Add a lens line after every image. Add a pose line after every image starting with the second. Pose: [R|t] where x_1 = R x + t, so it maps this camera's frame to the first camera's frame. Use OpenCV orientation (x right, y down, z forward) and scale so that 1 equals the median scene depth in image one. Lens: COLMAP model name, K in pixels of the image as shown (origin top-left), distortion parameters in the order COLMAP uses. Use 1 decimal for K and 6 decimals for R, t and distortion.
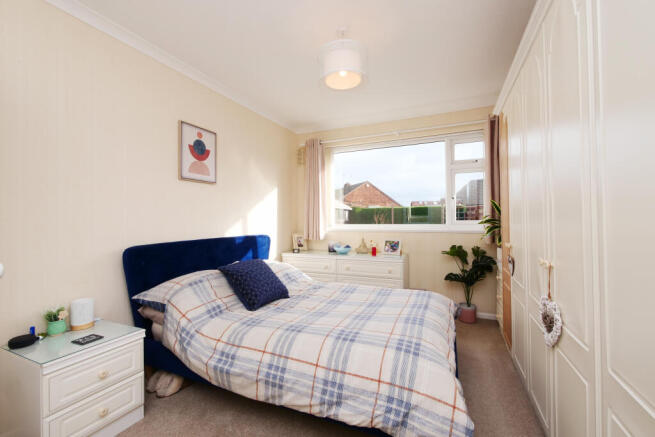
lens RADIAL K [[276.3, 0, 327.0], [0, 276.3, 219.3], [0, 0, 1]] dist [-0.007544, 0.000412]
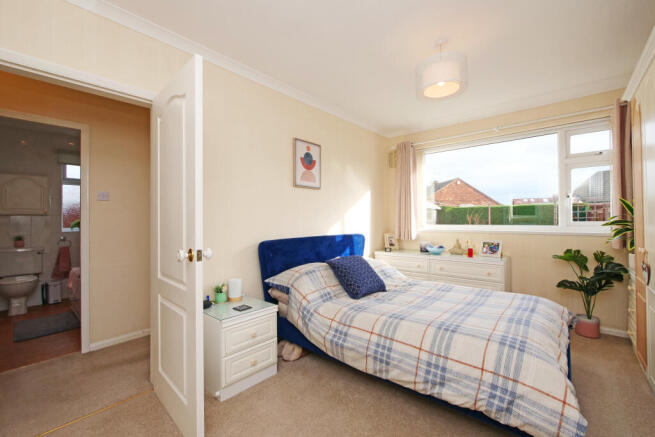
lens RADIAL K [[276.3, 0, 326.2], [0, 276.3, 218.5], [0, 0, 1]] dist [-0.007544, 0.000412]
pose [[0.955624, 0.001051, -0.294588, -0.047627], [-0.001645, 0.999997, -0.001770, -0.003844], [0.294585, 0.002176, 0.955623, -0.131368]]
